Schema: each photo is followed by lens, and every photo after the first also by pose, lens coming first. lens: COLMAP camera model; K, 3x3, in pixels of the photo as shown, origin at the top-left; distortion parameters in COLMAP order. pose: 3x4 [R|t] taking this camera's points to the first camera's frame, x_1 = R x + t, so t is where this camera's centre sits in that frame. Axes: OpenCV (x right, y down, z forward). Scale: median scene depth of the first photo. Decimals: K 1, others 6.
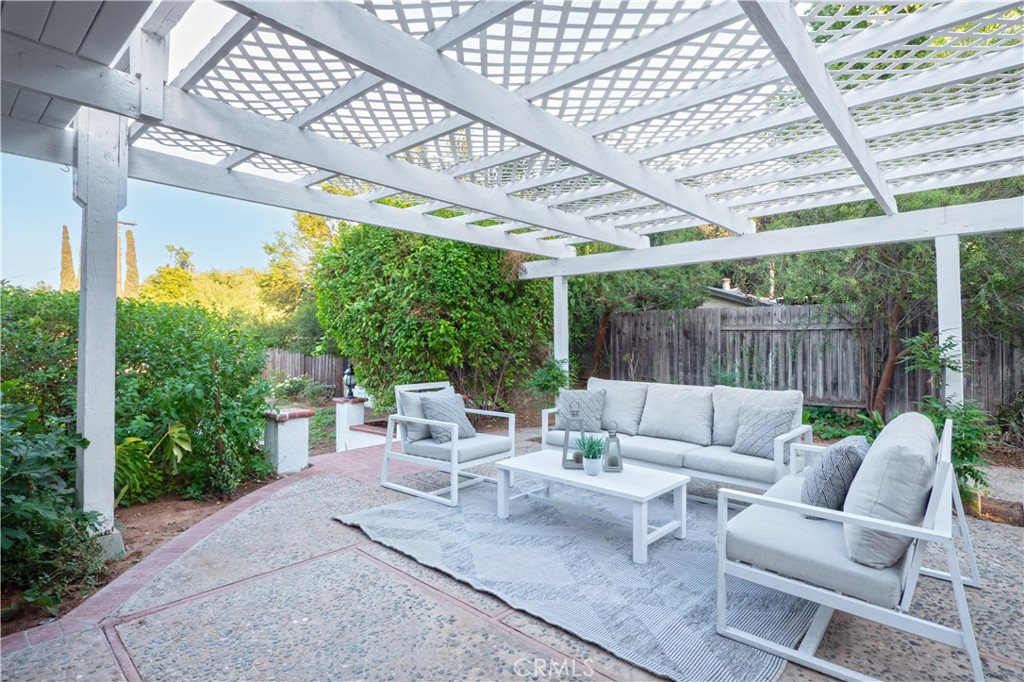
lens RADIAL K [[521.1, 0, 512.2], [0, 521.1, 340.3], [0, 0, 1]] dist [0.002756, 0.001308]
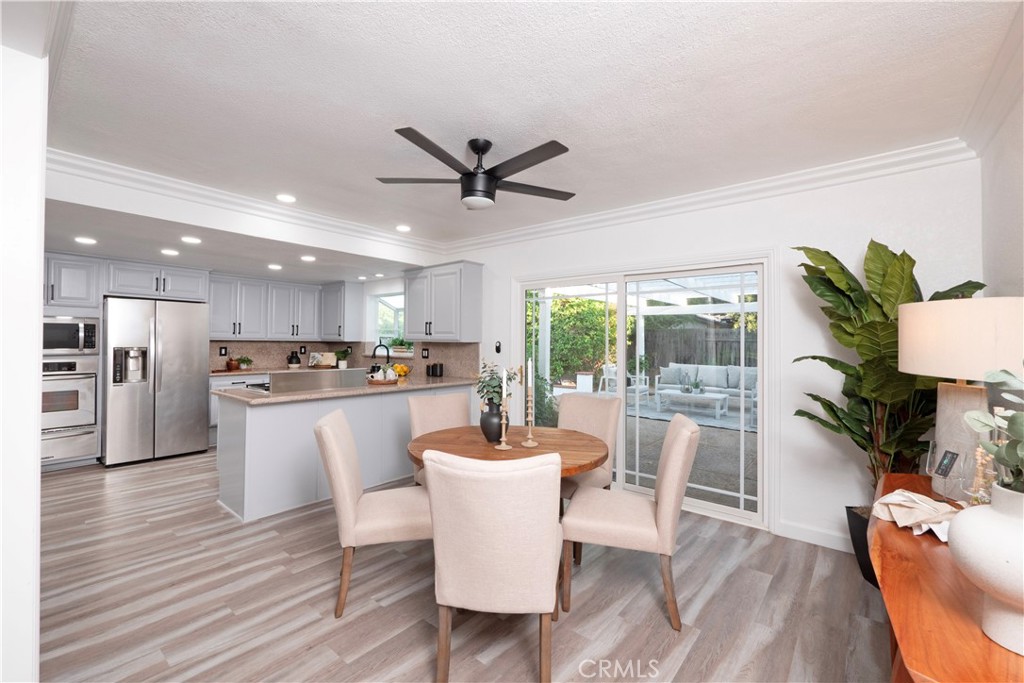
lens RADIAL K [[430.8, 0, 509.4], [0, 430.8, 340.1], [0, 0, 1]] dist [-0.002820, -0.000279]
pose [[0.999065, 0.012108, 0.041505, -0.510843], [-0.012073, 0.999927, -0.001097, -0.015869], [-0.041515, 0.000595, 0.999138, -0.709594]]
